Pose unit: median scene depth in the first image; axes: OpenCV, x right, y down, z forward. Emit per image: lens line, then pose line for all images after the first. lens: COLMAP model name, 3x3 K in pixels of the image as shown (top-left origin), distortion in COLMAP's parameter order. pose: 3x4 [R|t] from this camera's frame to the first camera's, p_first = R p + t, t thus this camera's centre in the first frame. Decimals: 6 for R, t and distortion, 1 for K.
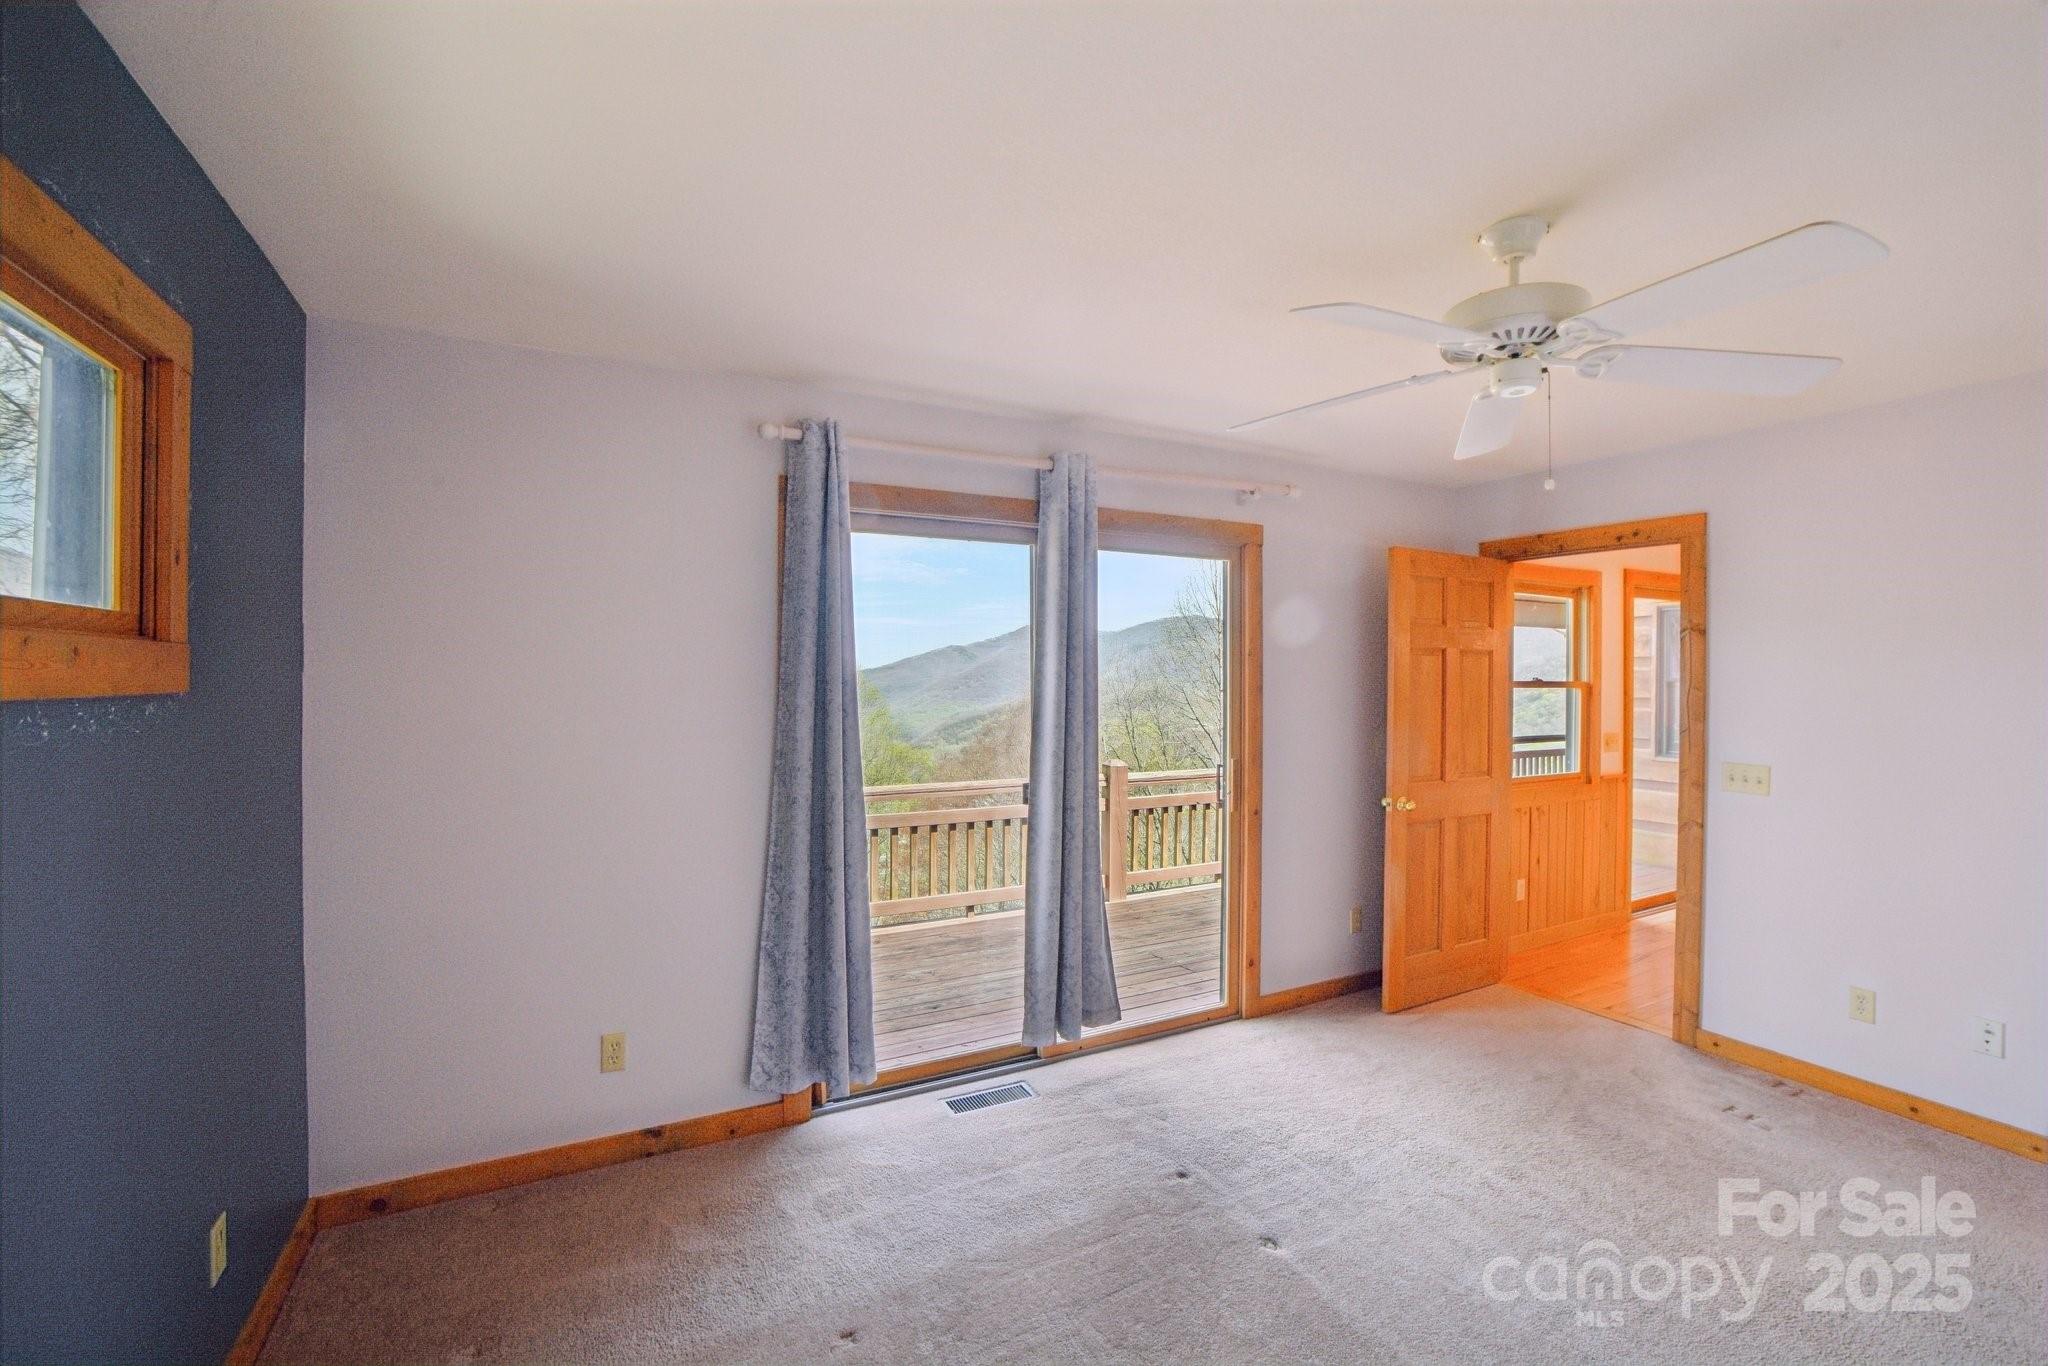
lens RADIAL K [[944.5, 0, 1043.2], [0, 944.5, 647.2], [0, 0, 1]] dist [-0.040738, 0.020362]
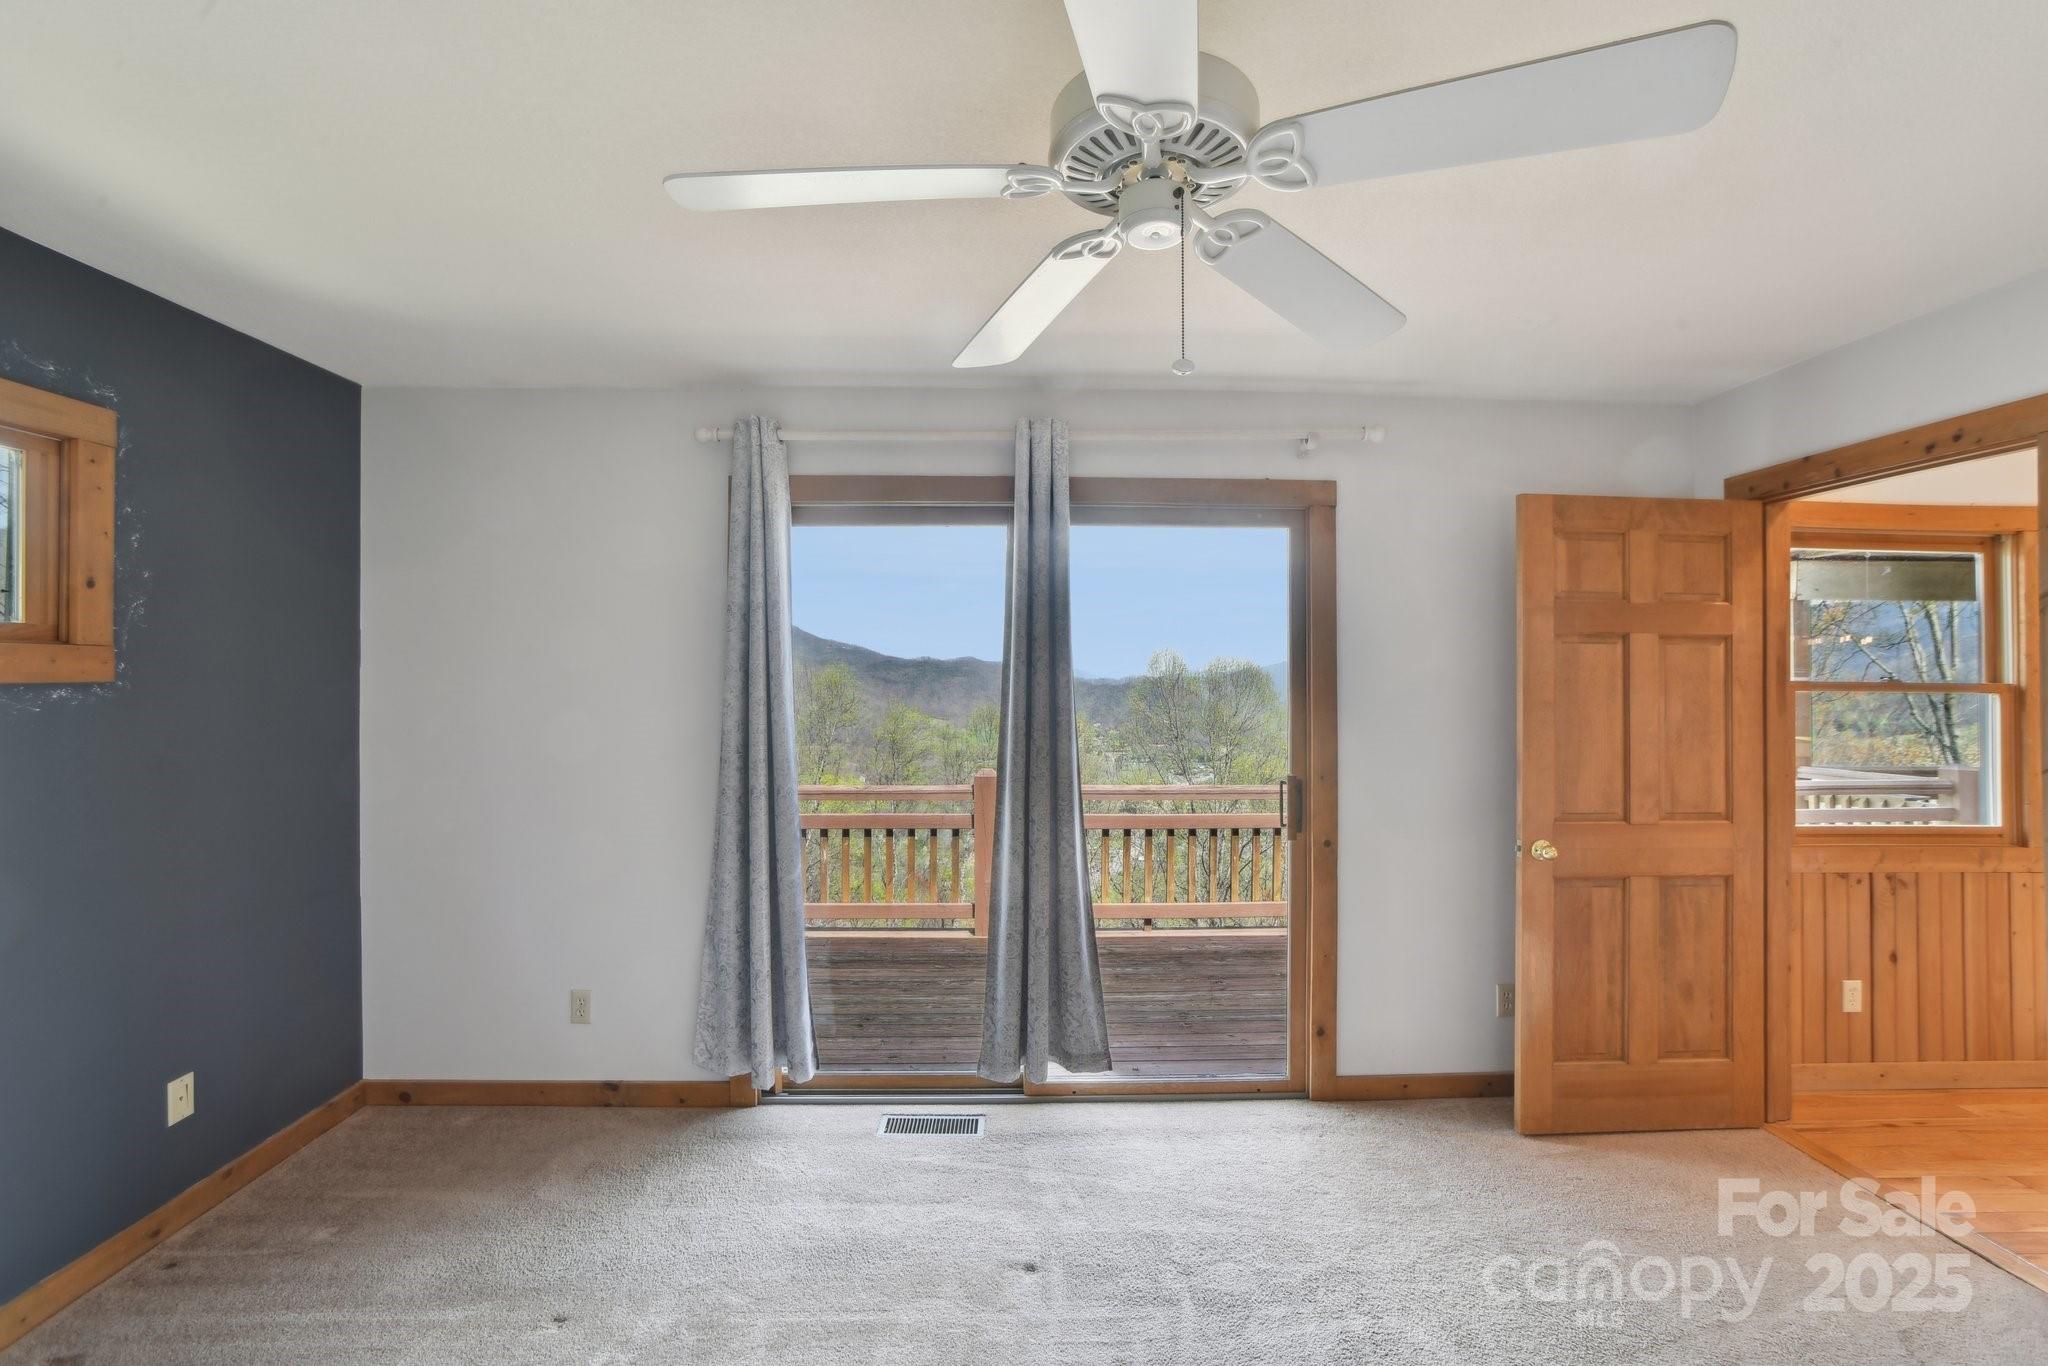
lens RADIAL K [[944.5, 0, 1043.2], [0, 944.5, 647.2], [0, 0, 1]] dist [-0.040738, 0.020362]
pose [[0.884288, -0.009168, -0.466851, 0.388678], [0.011306, 0.999934, 0.001780, 0.005443], [0.466804, -0.006853, 0.884334, 0.190505]]
